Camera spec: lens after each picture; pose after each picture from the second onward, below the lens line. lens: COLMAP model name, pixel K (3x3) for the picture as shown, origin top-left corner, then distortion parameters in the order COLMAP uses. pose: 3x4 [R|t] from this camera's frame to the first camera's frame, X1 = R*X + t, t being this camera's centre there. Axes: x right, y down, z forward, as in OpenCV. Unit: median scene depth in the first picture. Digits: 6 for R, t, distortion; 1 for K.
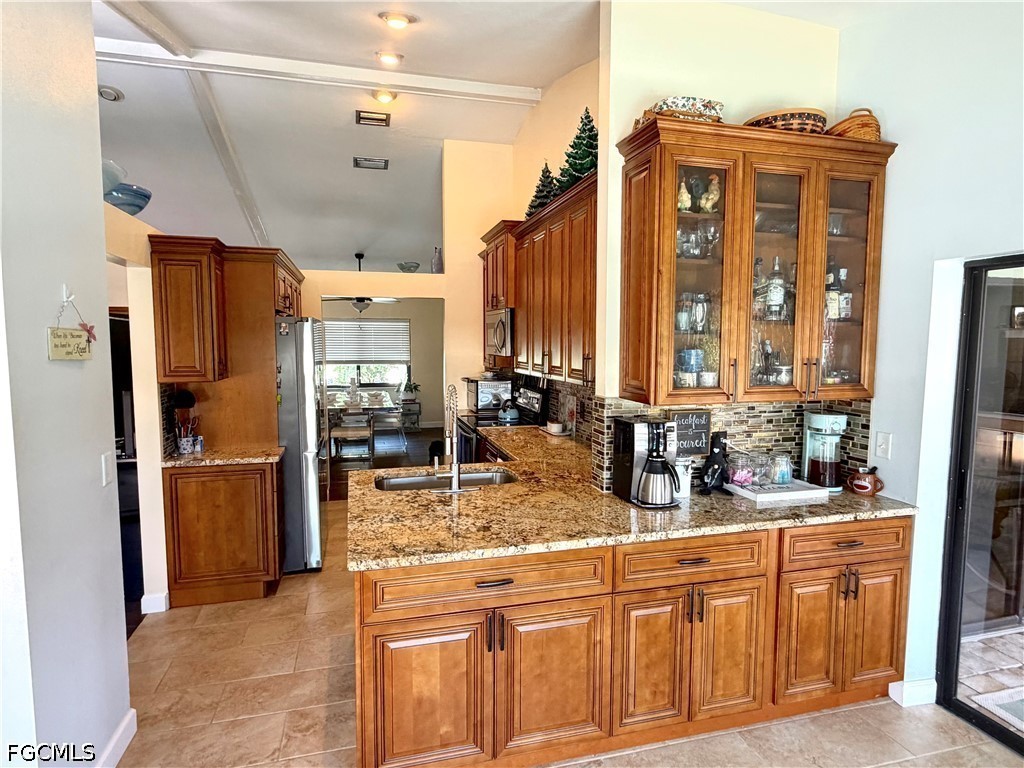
lens RADIAL K [[564.5, 0, 511.1], [0, 564.5, 386.3], [0, 0, 1]] dist [0.002580, -0.000952]
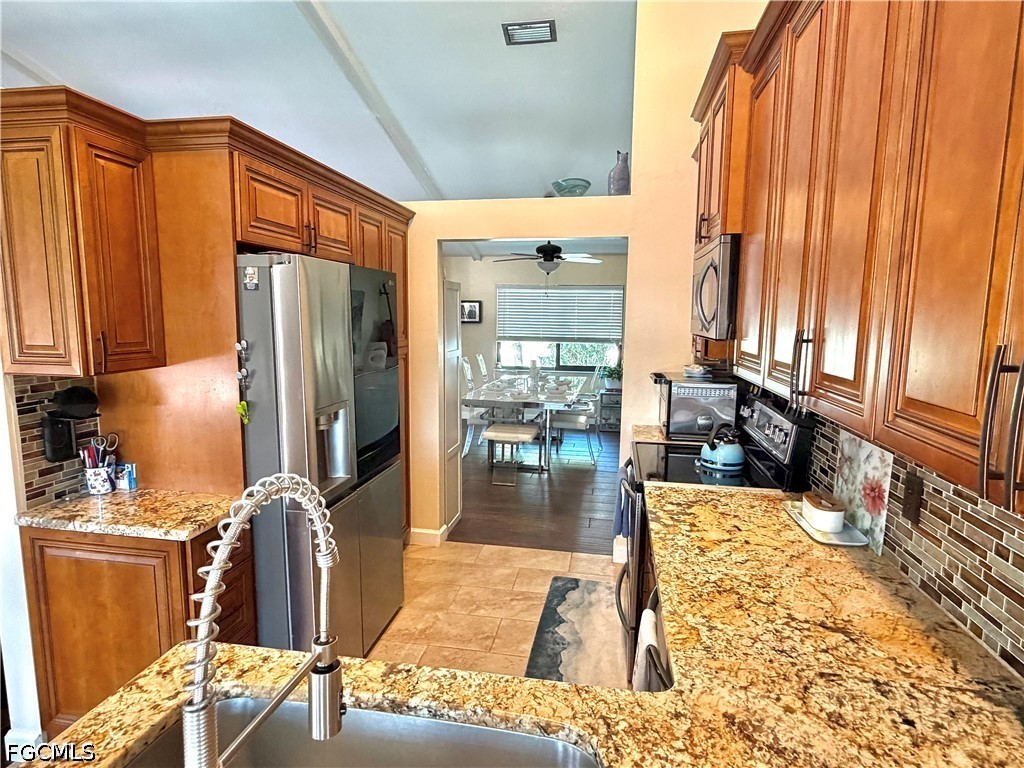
lens RADIAL K [[564.5, 0, 510.7], [0, 564.5, 385.6], [0, 0, 1]] dist [0.002580, -0.000952]
pose [[0.903686, 0.060488, -0.423901, 0.043778], [-0.043348, 0.997809, 0.049972, -0.035233], [0.425995, -0.026784, 0.904329, 0.572614]]
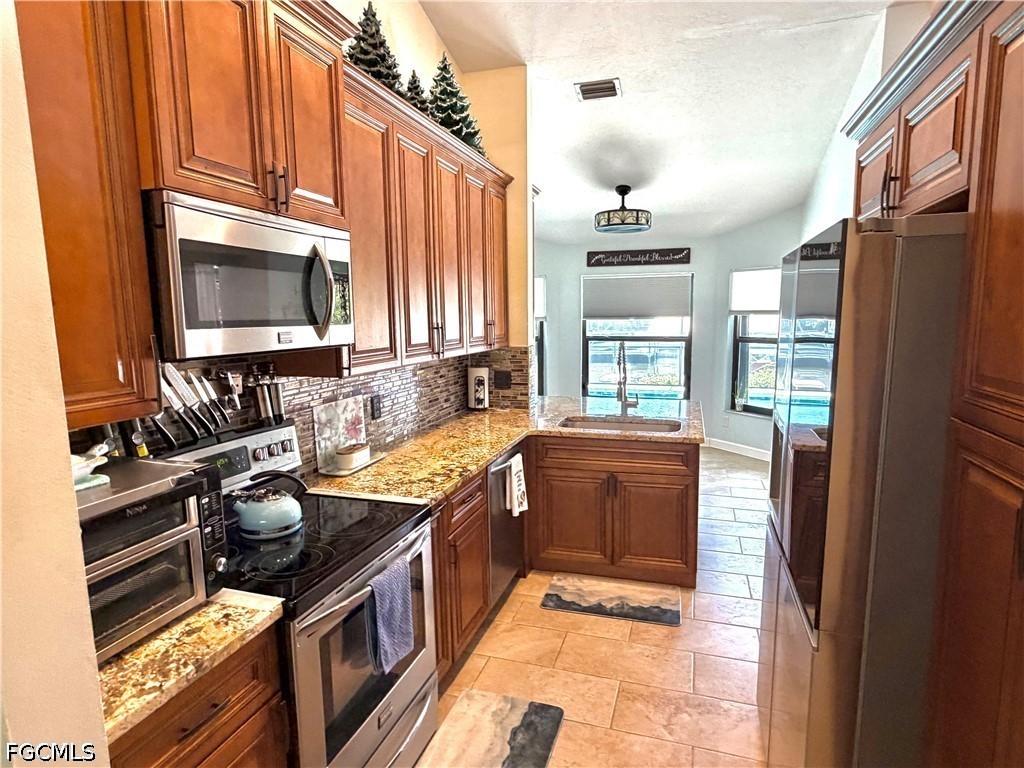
lens RADIAL K [[564.5, 0, 512.6], [0, 564.5, 385.0], [0, 0, 1]] dist [0.002580, -0.000952]
pose [[-0.839367, -0.061387, 0.540087, -0.436251], [0.054479, 0.979099, 0.195952, -0.121142], [-0.540827, 0.193899, -0.818480, 1.557287]]
